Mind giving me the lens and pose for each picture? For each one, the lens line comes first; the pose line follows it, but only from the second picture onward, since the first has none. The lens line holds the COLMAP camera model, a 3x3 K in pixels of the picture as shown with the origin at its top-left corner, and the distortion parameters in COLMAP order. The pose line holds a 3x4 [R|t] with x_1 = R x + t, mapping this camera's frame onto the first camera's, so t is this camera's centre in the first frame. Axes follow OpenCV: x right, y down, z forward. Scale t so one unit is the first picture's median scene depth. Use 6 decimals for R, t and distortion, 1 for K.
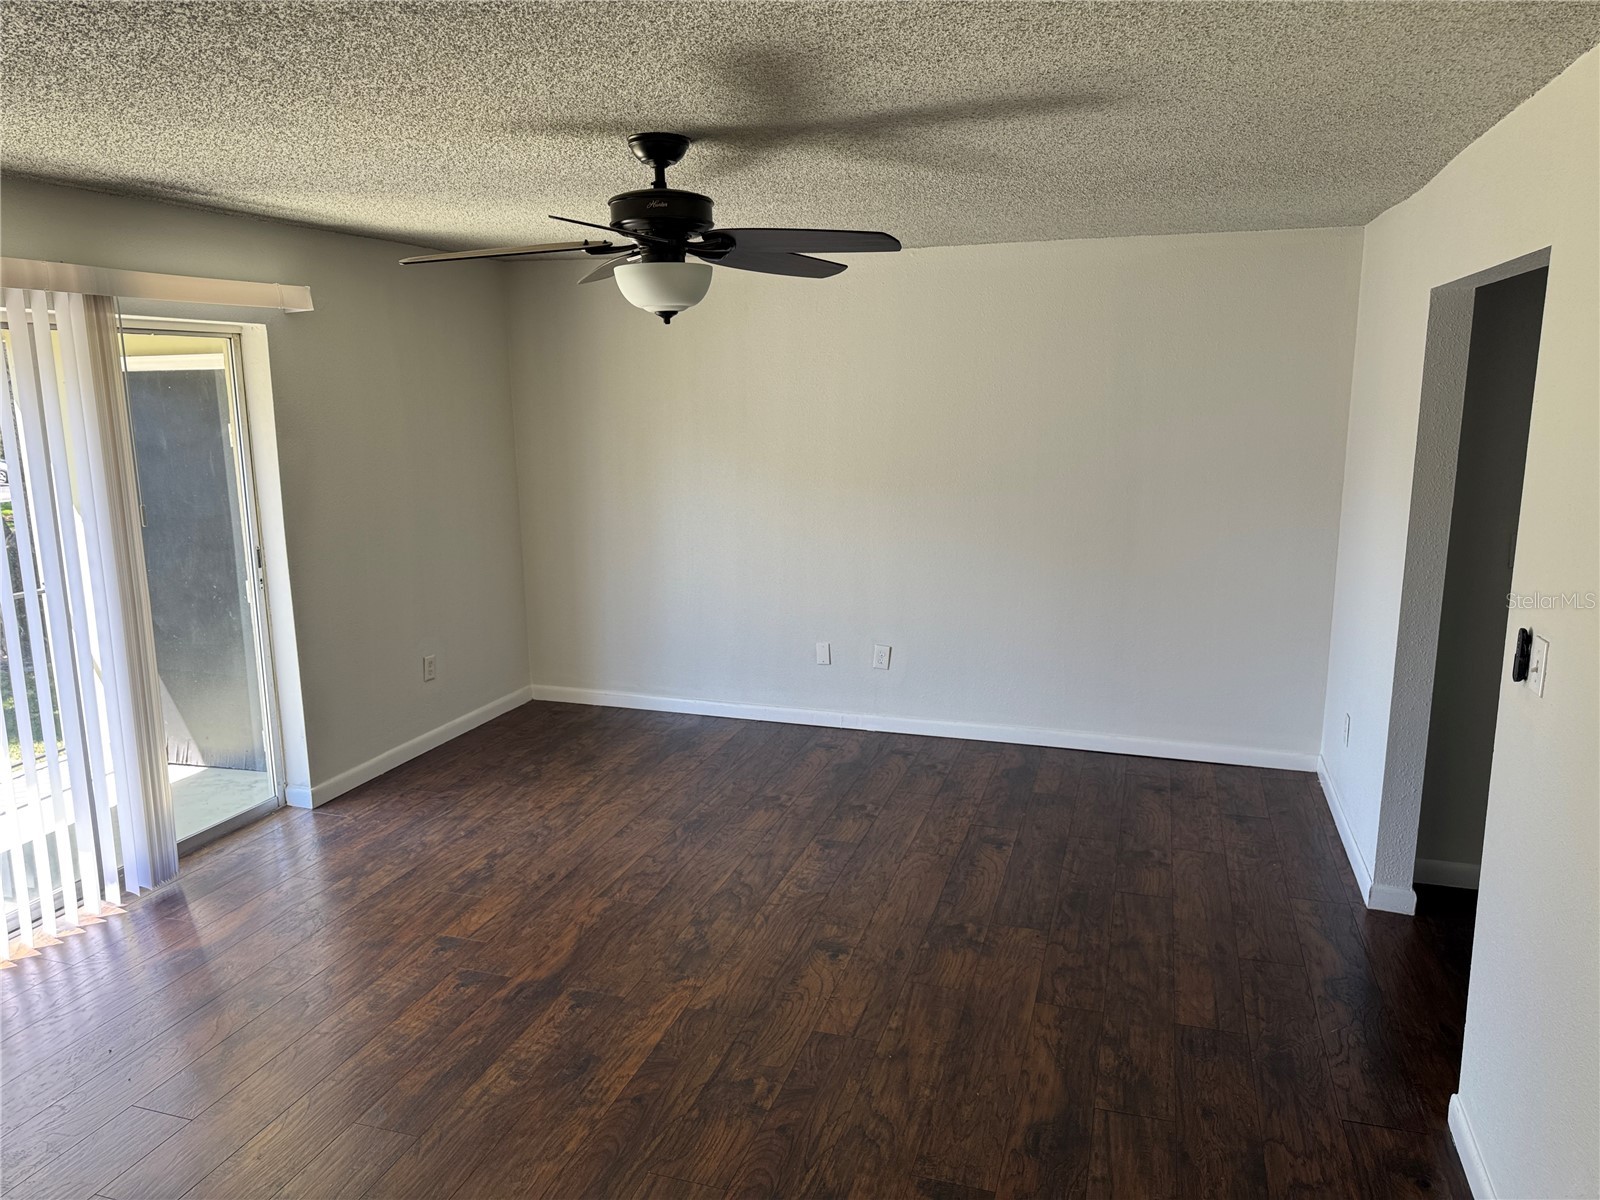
lens RADIAL K [[1118.0, 0, 800.0], [0, 1118.0, 600.0], [0, 0, 1]] dist [0.135681, -0.160370]
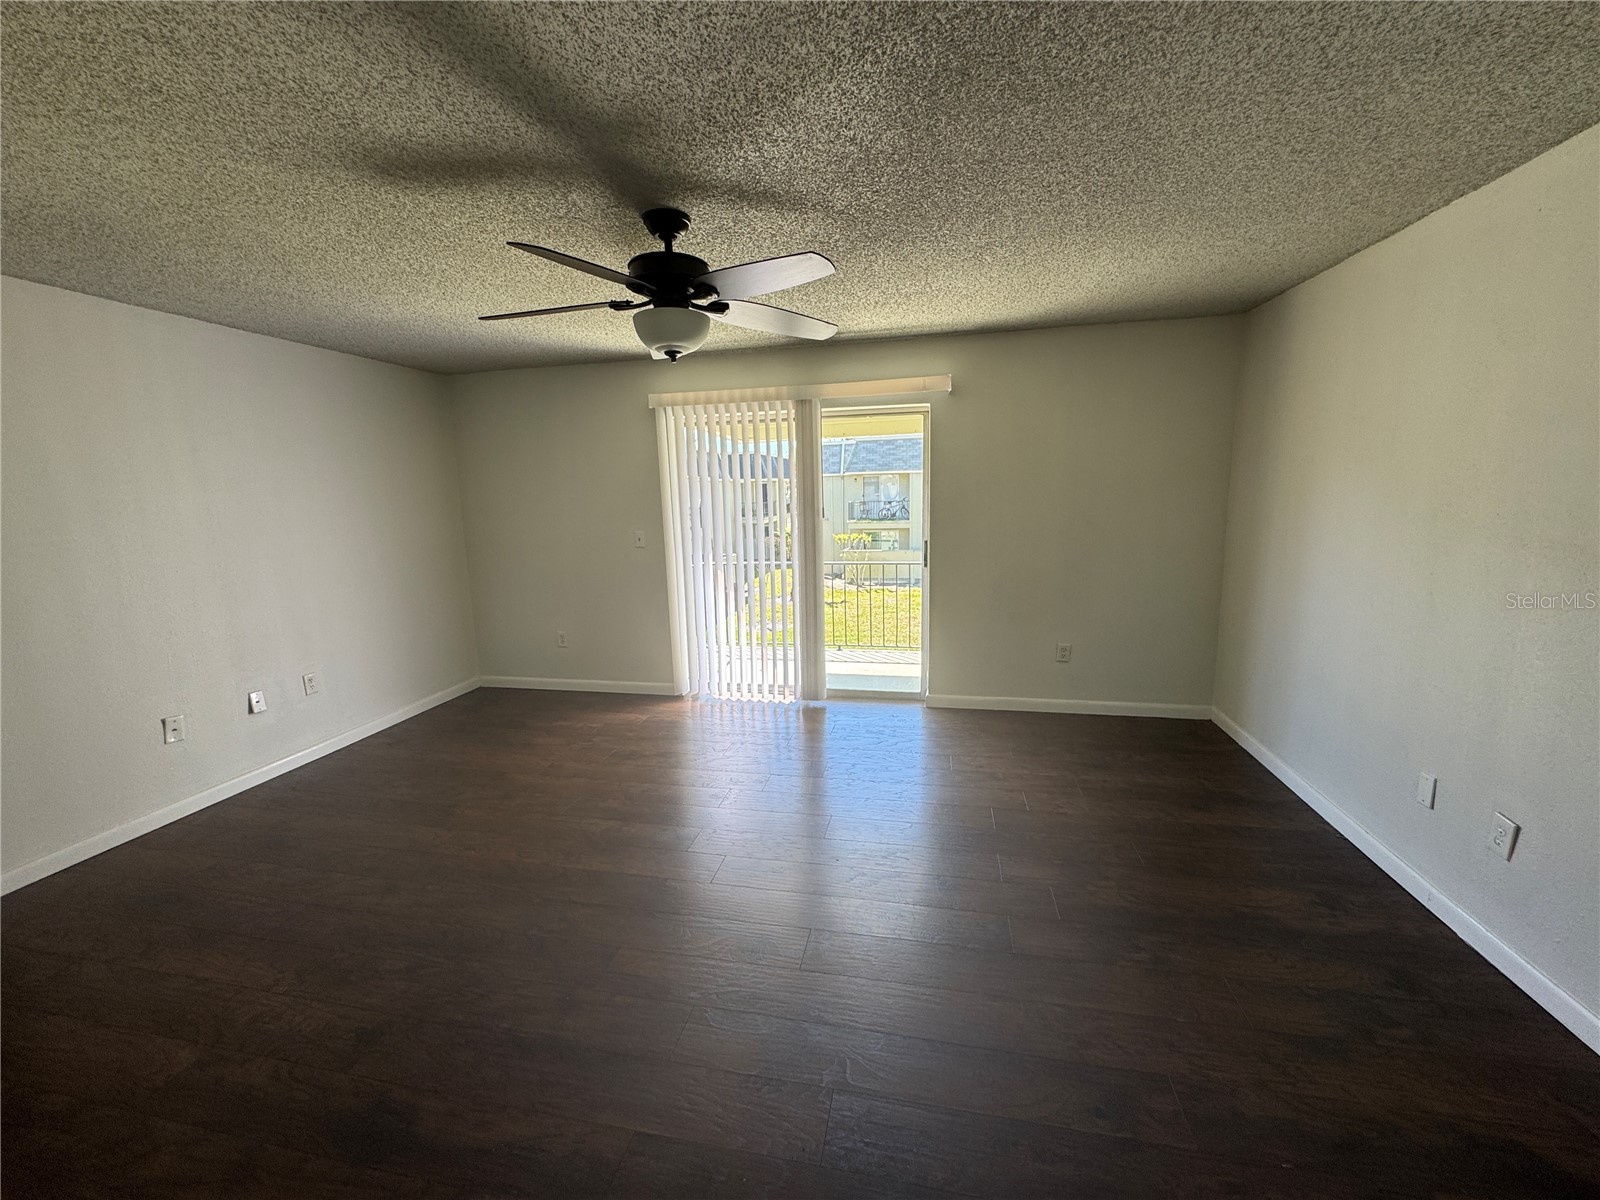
lens RADIAL K [[640.2, 0, 800.0], [0, 640.2, 600.0], [0, 0, 1]] dist [0.000697, -0.000008]
pose [[0.100911, 0.173026, -0.979734, 0.450252], [-0.163341, 0.974280, 0.155239, -0.080850], [0.981395, 0.144365, 0.126578, 0.750197]]
